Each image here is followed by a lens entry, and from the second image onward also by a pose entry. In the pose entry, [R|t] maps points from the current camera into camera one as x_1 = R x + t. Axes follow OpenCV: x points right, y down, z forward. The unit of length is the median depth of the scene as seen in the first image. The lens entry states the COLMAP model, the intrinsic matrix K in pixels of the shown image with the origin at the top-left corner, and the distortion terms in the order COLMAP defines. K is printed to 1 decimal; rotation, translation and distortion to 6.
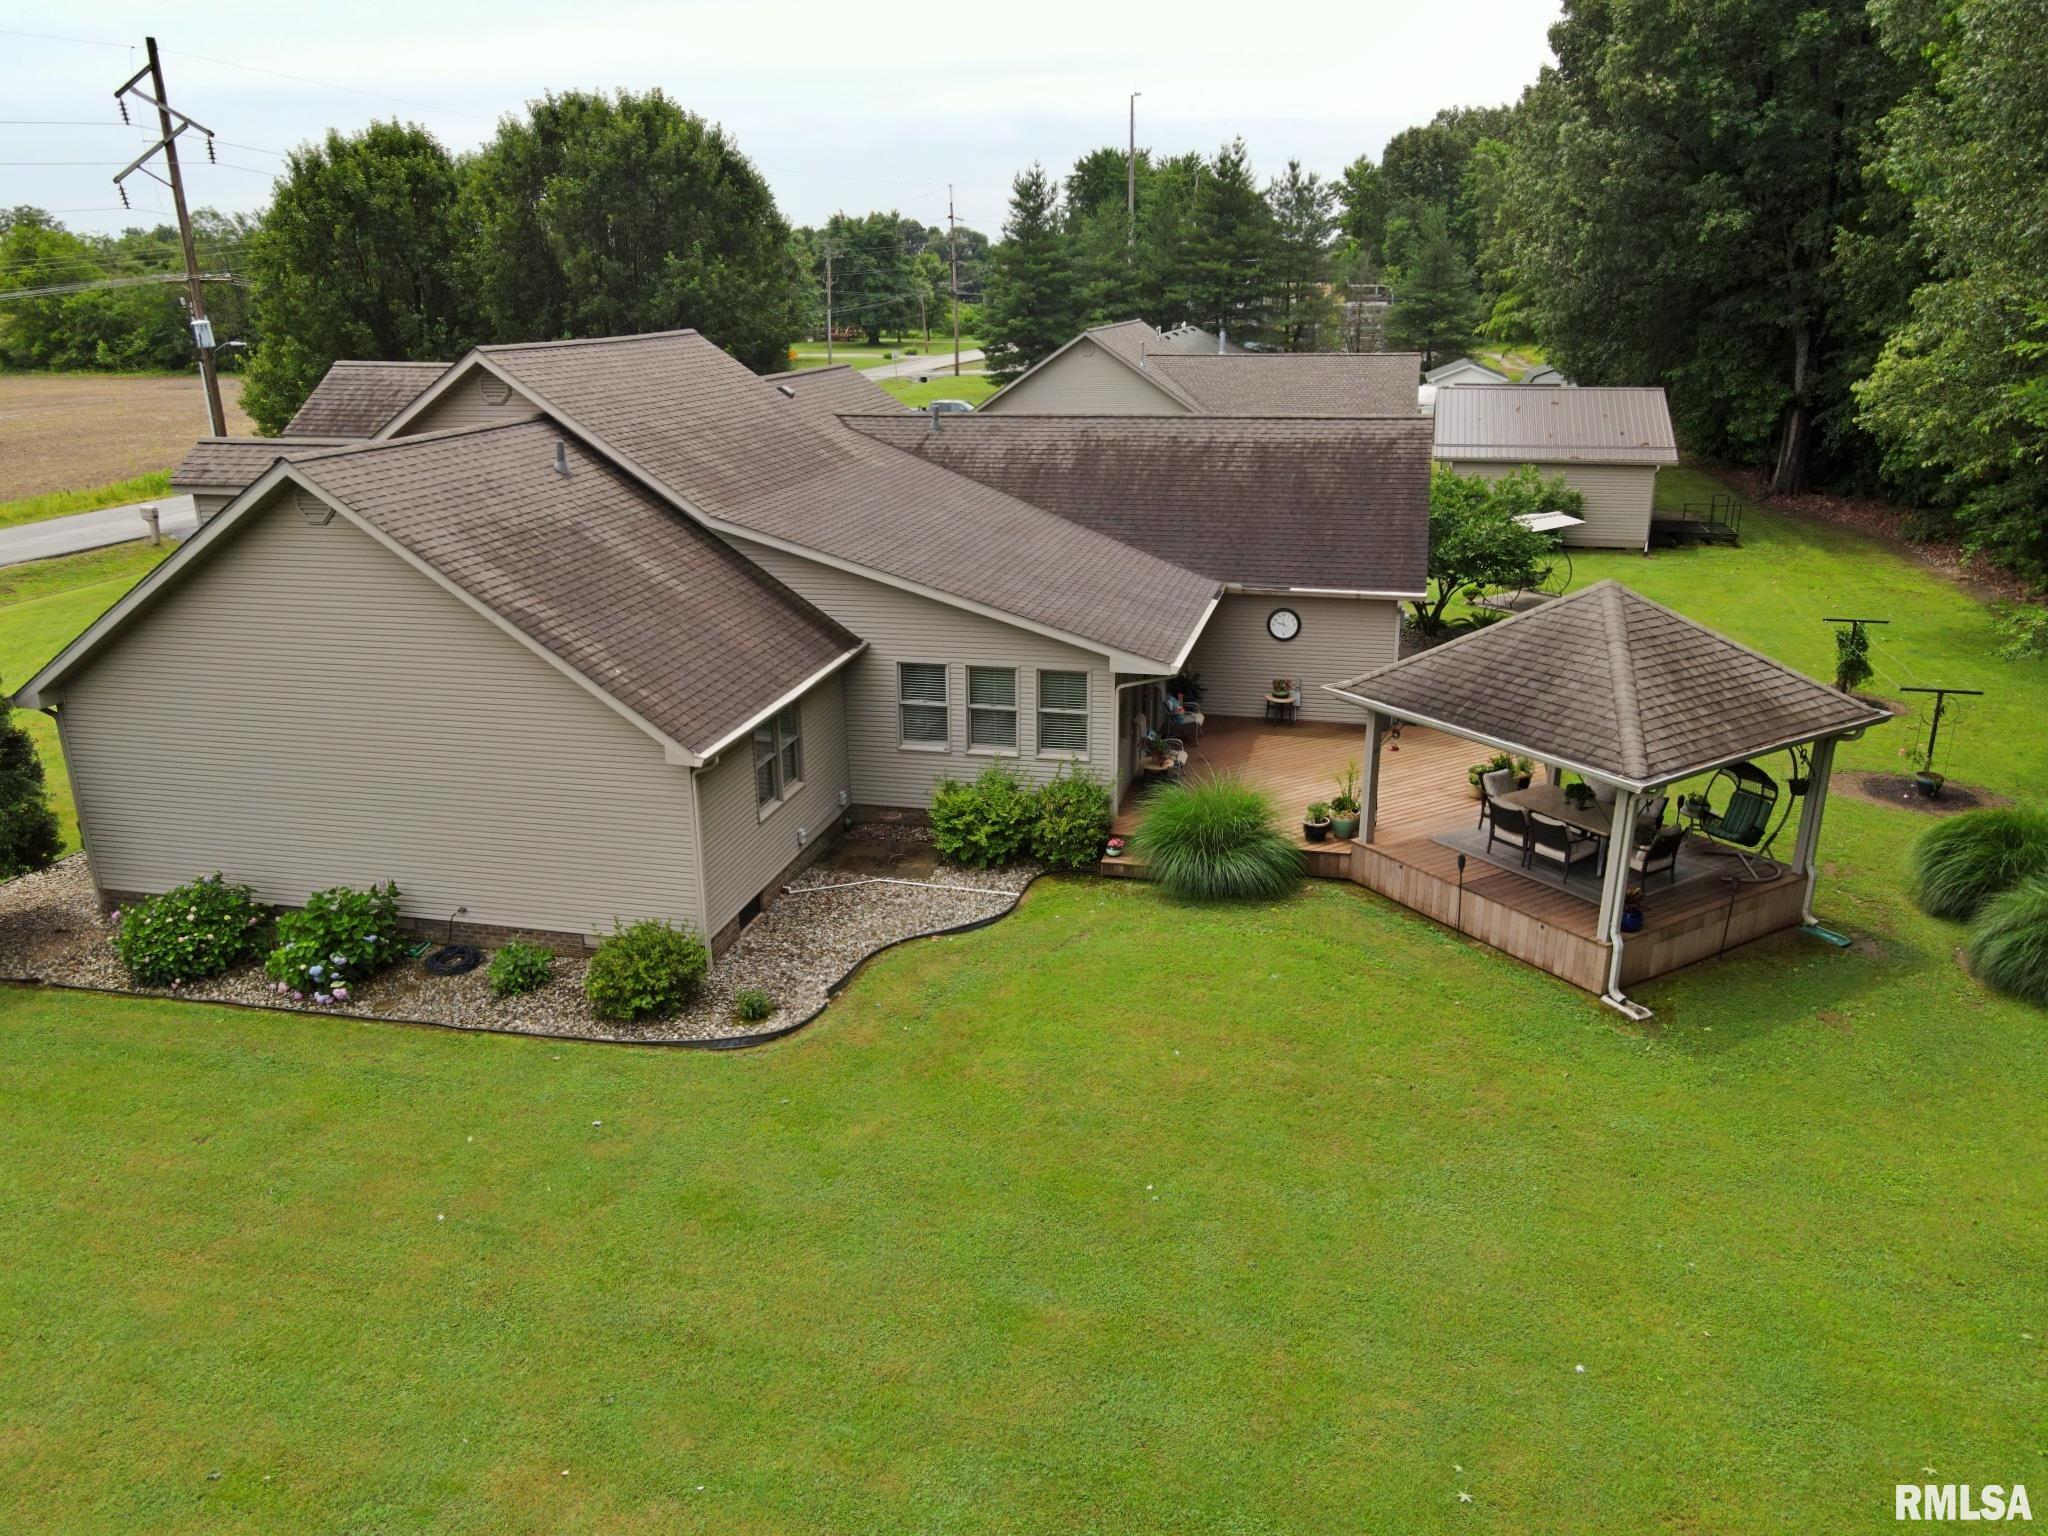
lens RADIAL K [[1495.3, 0, 1026.2], [0, 1495.3, 784.7], [0, 0, 1]] dist [0.009584, 0.012869]
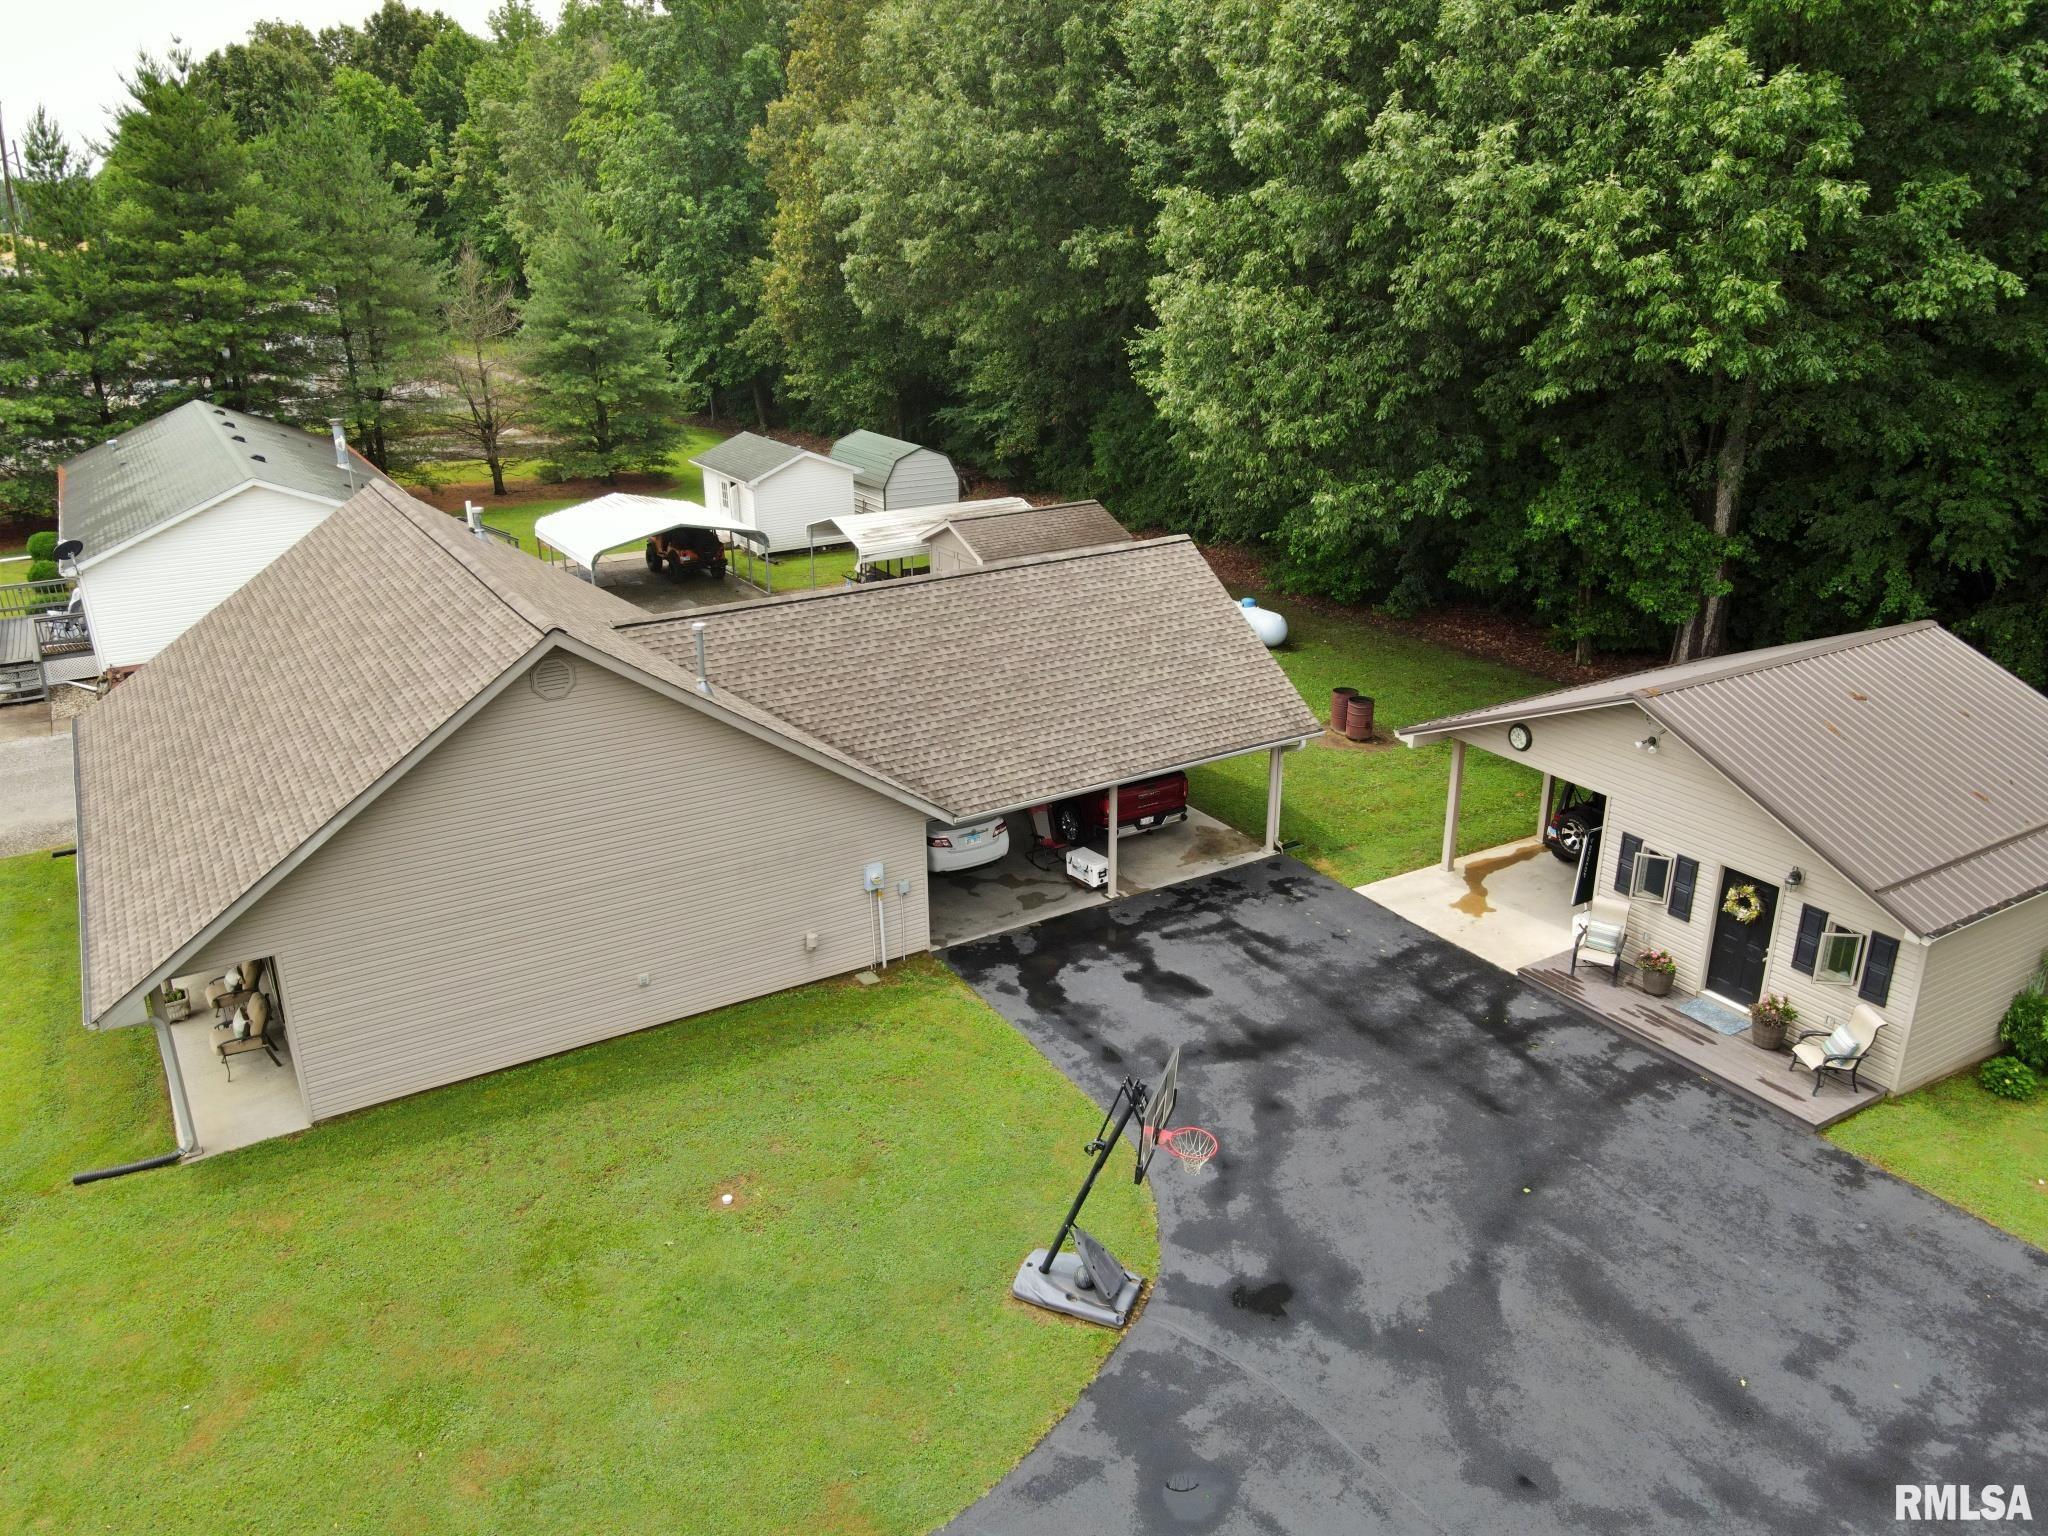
lens RADIAL K [[1495.3, 0, 1028.3], [0, 1495.3, 776.1], [0, 0, 1]] dist [0.009584, 0.012869]
pose [[0.708109, -0.249844, 0.660424, -0.262347], [0.231908, 0.965714, 0.116685, -0.738758], [-0.666933, 0.070532, 0.741772, 1.814963]]
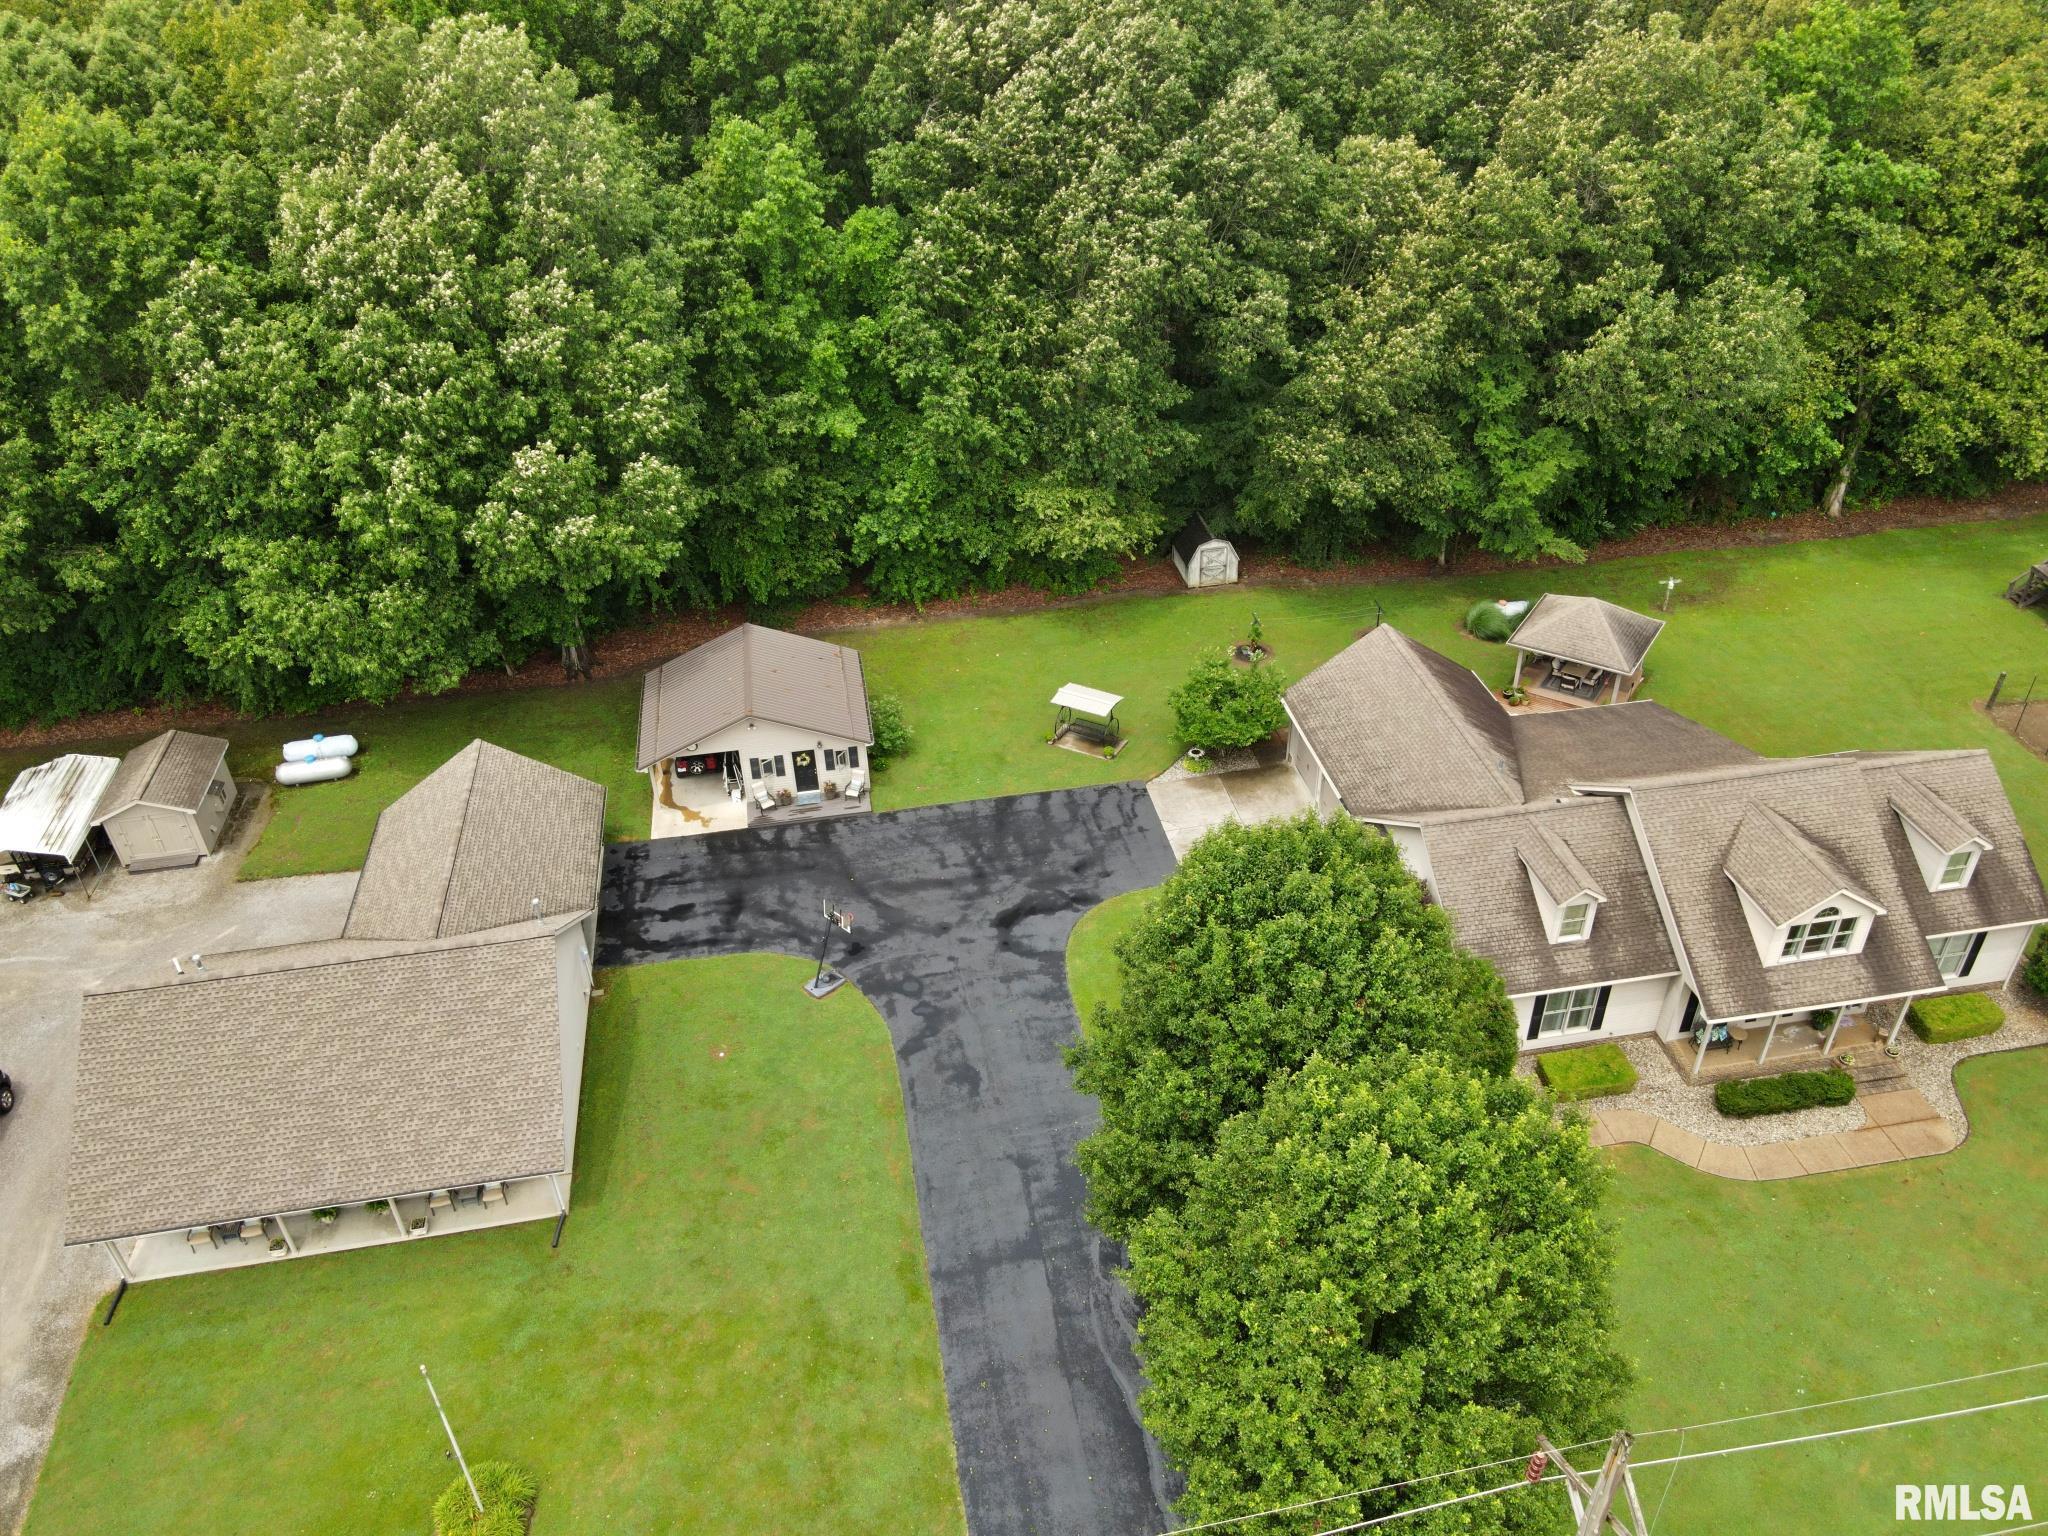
lens RADIAL K [[1495.3, 0, 1030.0], [0, 1495.3, 759.4], [0, 0, 1]] dist [0.009584, 0.012869]
pose [[-0.394721, -0.499768, 0.770991, -1.485025], [0.328379, 0.706970, 0.626387, -1.924623], [-0.858116, 0.500426, -0.114943, 2.167359]]
